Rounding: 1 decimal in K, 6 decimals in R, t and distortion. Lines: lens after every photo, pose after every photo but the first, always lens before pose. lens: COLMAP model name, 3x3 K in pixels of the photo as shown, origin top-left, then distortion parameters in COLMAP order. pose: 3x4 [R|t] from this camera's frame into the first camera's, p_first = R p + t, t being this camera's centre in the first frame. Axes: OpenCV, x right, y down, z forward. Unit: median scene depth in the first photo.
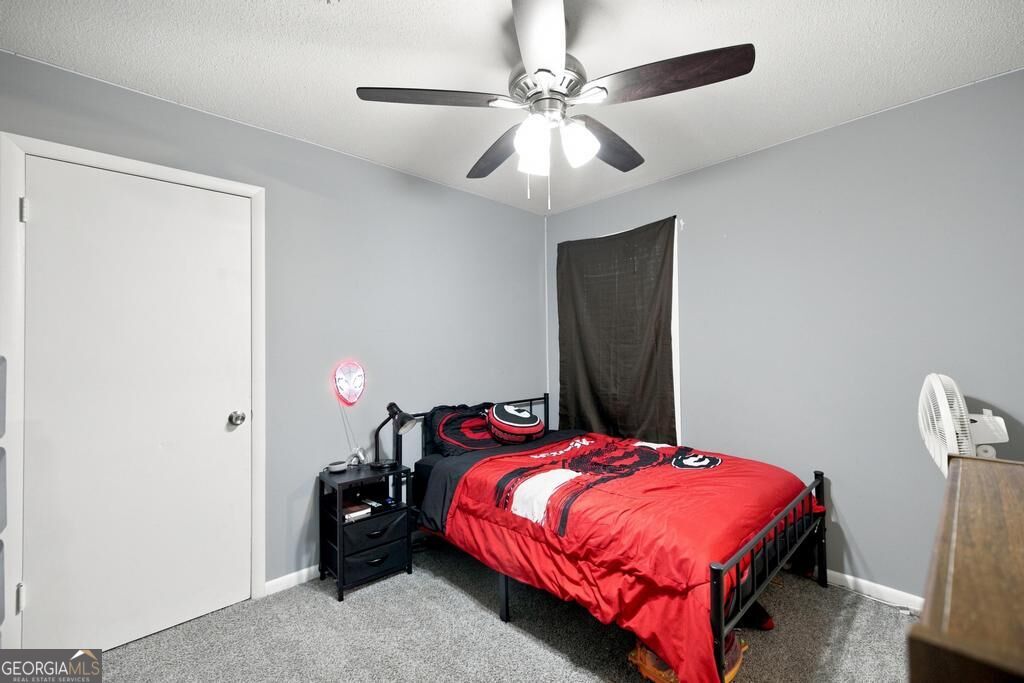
lens RADIAL K [[441.9, 0, 514.7], [0, 441.9, 338.0], [0, 0, 1]] dist [0.005151, -0.000363]
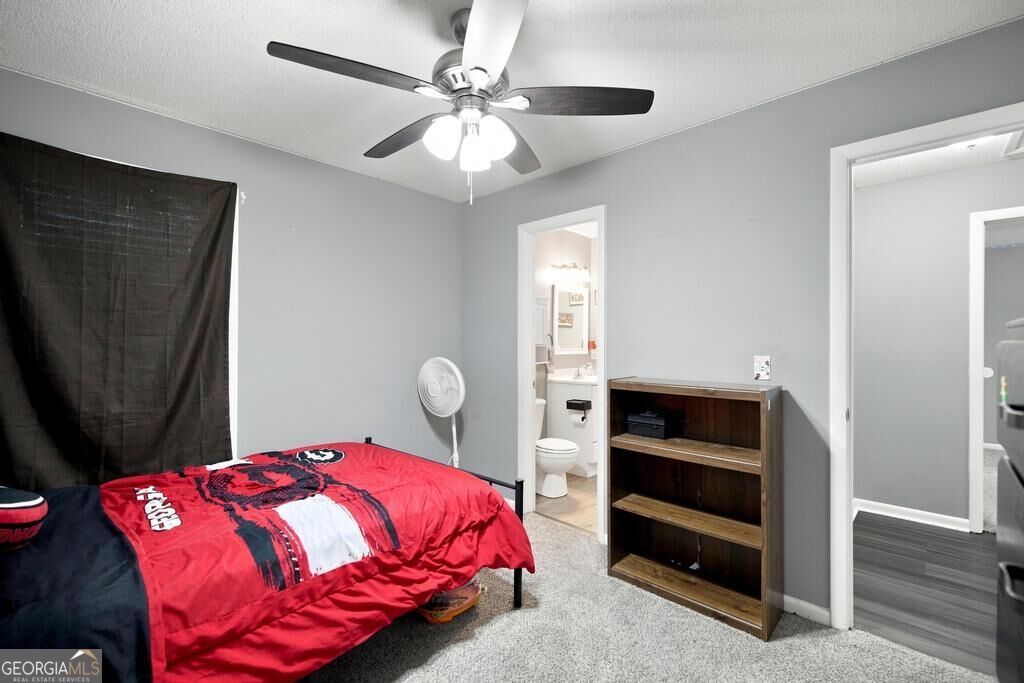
lens RADIAL K [[441.9, 0, 513.9], [0, 441.9, 341.4], [0, 0, 1]] dist [0.005151, -0.000363]
pose [[-0.048247, -0.000537, 0.998835, -0.796306], [-0.014634, 0.999893, -0.000170, 0.022558], [-0.998728, -0.014625, -0.048250, 0.806607]]
